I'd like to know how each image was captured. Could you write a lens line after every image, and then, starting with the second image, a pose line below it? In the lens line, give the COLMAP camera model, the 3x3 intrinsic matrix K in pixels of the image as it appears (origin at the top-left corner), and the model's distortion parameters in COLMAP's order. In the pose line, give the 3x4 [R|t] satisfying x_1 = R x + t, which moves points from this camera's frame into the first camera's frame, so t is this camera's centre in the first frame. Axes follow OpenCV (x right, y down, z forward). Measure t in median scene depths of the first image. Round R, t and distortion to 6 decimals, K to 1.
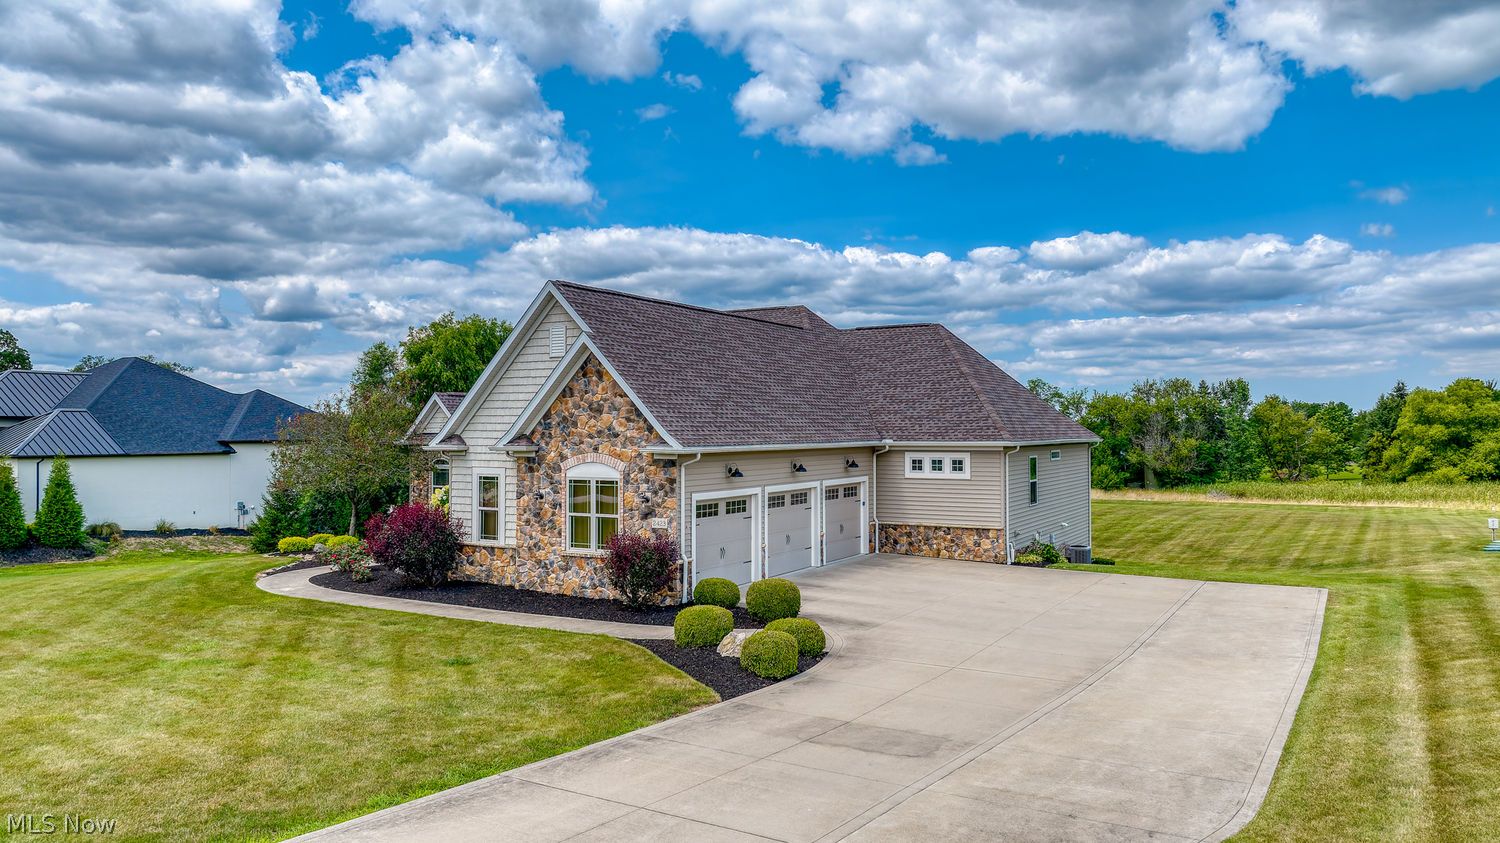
lens RADIAL K [[1076.8, 0, 736.6], [0, 1076.8, 471.4], [0, 0, 1]] dist [-0.002993, -0.005774]
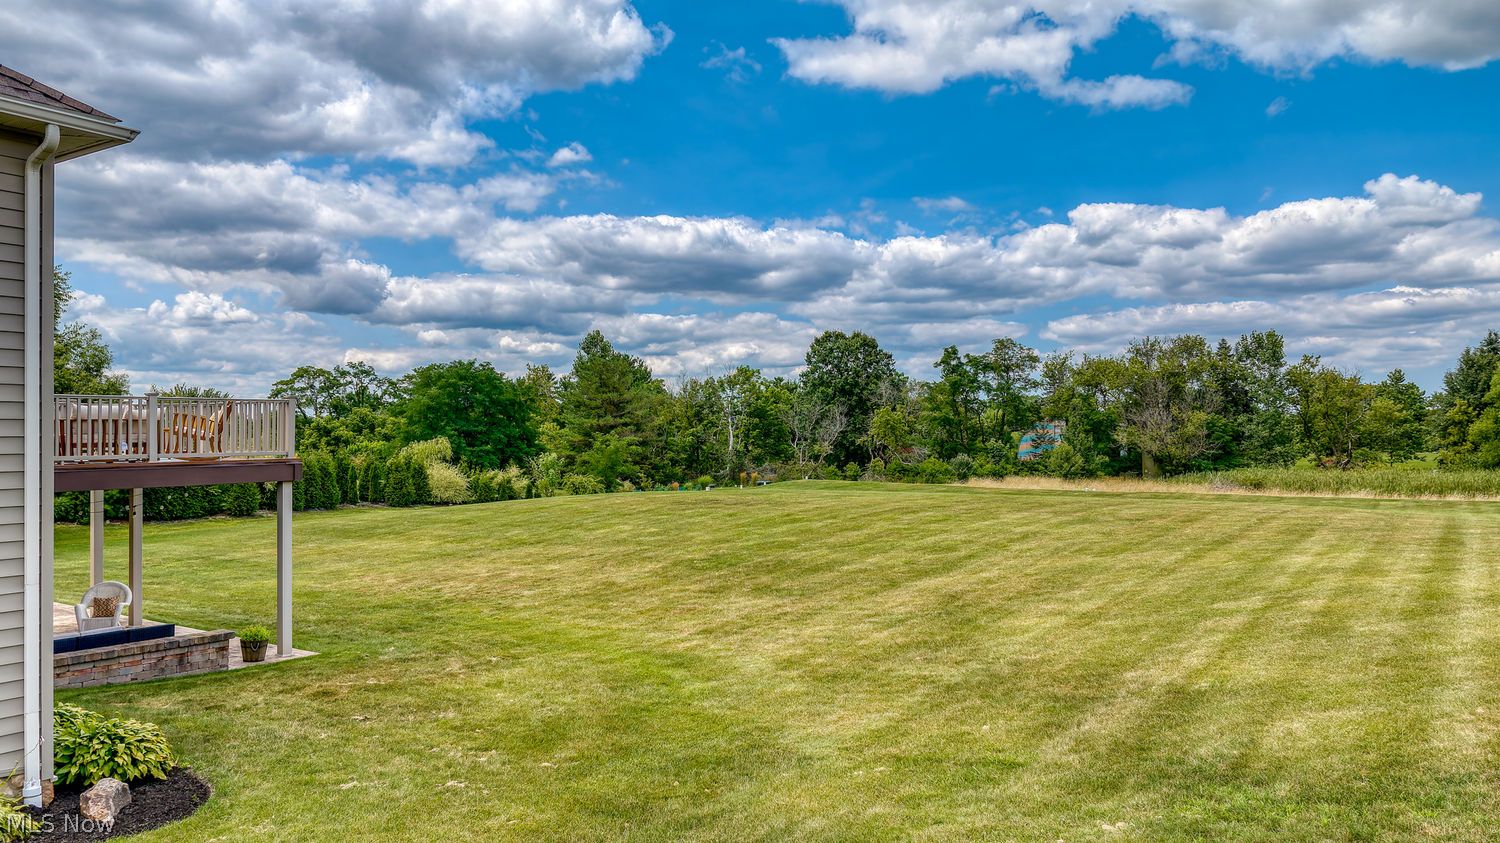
lens RADIAL K [[1076.8, 0, 721.4], [0, 1076.8, 465.4], [0, 0, 1]] dist [-0.002993, -0.005774]
pose [[0.998194, 0.004084, -0.059927, 0.133271], [-0.004210, 0.999989, -0.001977, 0.009696], [0.059919, 0.002226, 0.998201, 0.231135]]
